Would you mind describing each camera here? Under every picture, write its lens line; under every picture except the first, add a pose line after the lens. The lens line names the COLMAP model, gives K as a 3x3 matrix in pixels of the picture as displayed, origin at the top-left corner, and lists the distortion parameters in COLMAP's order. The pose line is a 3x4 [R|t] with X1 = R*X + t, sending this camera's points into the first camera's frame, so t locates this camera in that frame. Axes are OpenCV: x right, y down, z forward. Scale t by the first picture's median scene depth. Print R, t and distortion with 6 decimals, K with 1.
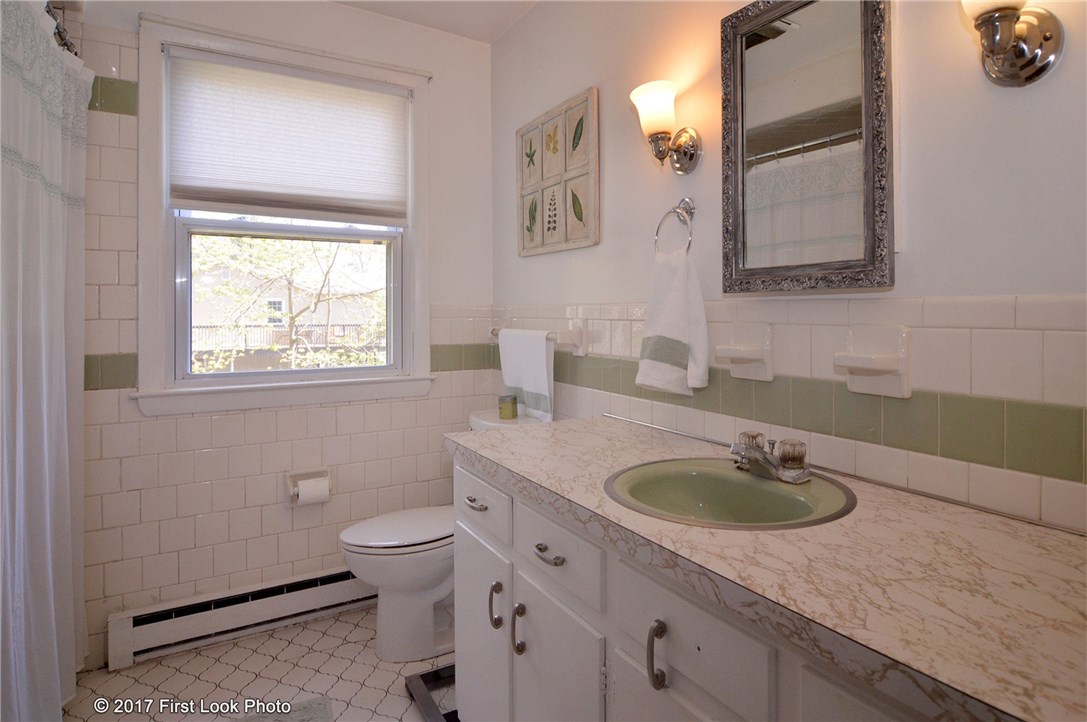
lens RADIAL K [[615.3, 0, 536.9], [0, 615.3, 345.1], [0, 0, 1]] dist [-0.002858, -0.003395]
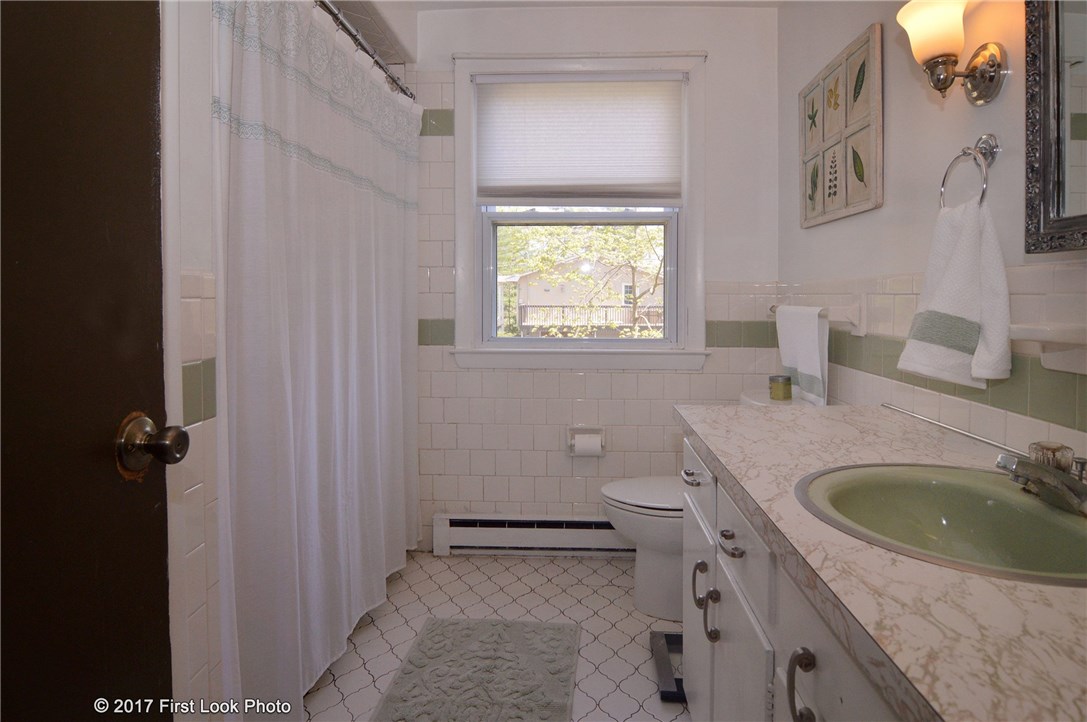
lens RADIAL K [[561.5, 0, 538.1], [0, 561.5, 332.8], [0, 0, 1]] dist [-0.002889, -0.009649]
pose [[0.839070, 0.036325, -0.542809, 0.140216], [-0.029255, 0.999337, 0.021654, 0.010838], [0.543236, -0.002290, 0.839577, 0.090032]]
